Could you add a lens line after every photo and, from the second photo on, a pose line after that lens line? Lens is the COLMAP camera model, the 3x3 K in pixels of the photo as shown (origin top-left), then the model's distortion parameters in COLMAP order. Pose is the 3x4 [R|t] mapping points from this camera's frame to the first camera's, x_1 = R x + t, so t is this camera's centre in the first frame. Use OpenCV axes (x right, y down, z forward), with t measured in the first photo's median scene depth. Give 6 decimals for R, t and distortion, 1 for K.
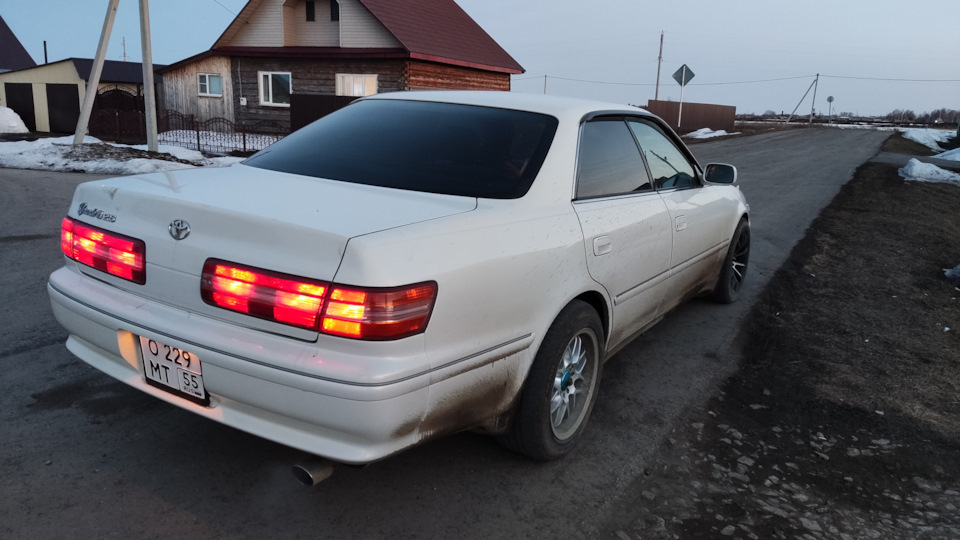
lens RADIAL K [[706.6, 0, 480.0], [0, 706.6, 270.0], [0, 0, 1]] dist [0.133378, -0.191891]
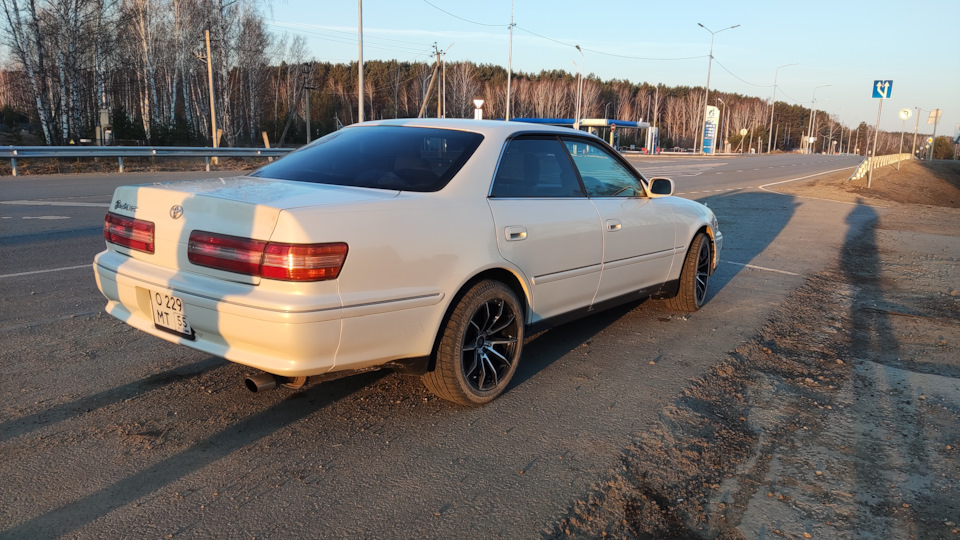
lens RADIAL K [[706.6, 0, 480.0], [0, 706.6, 270.0], [0, 0, 1]] dist [0.133378, -0.191891]
pose [[0.995152, -0.004727, -0.098234, 0.283143], [-0.001094, 0.998251, -0.059115, 0.127980], [0.098341, 0.058936, 0.993406, -0.298538]]
